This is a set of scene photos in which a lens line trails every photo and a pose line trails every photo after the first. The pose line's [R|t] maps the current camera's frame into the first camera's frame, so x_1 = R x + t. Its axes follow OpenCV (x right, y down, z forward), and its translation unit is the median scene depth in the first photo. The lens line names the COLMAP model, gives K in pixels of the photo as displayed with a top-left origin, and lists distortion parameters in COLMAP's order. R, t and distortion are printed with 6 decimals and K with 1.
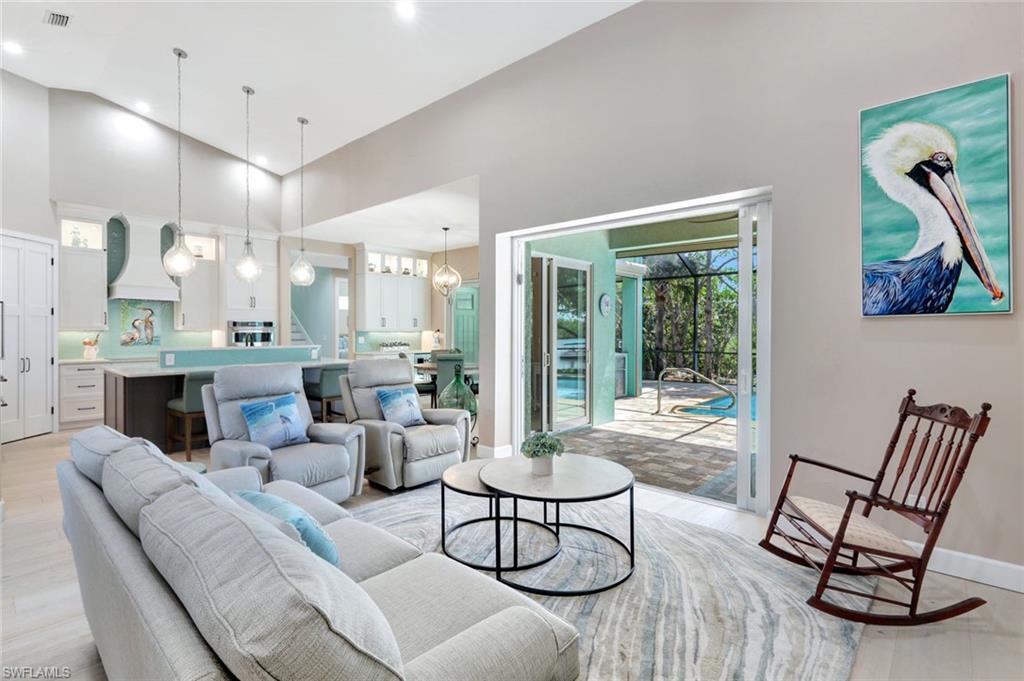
lens RADIAL K [[518.3, 0, 512.0], [0, 518.3, 340.5], [0, 0, 1]] dist [-0.000764, -0.000147]
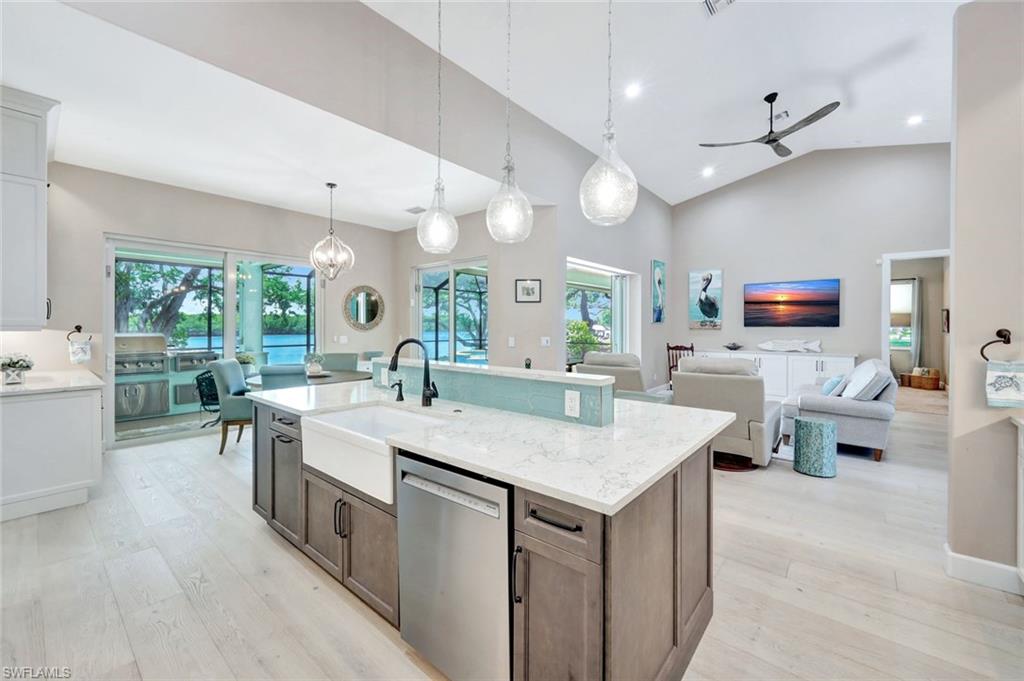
lens RADIAL K [[415.4, 0, 512.0], [0, 415.4, 328.0], [0, 0, 1]] dist [-0.000022, -0.000024]
pose [[-0.062058, -0.008285, 0.998038, -2.120407], [0.009694, 0.999913, 0.008904, -0.049840], [-0.998025, 0.010227, -0.061973, 2.301888]]
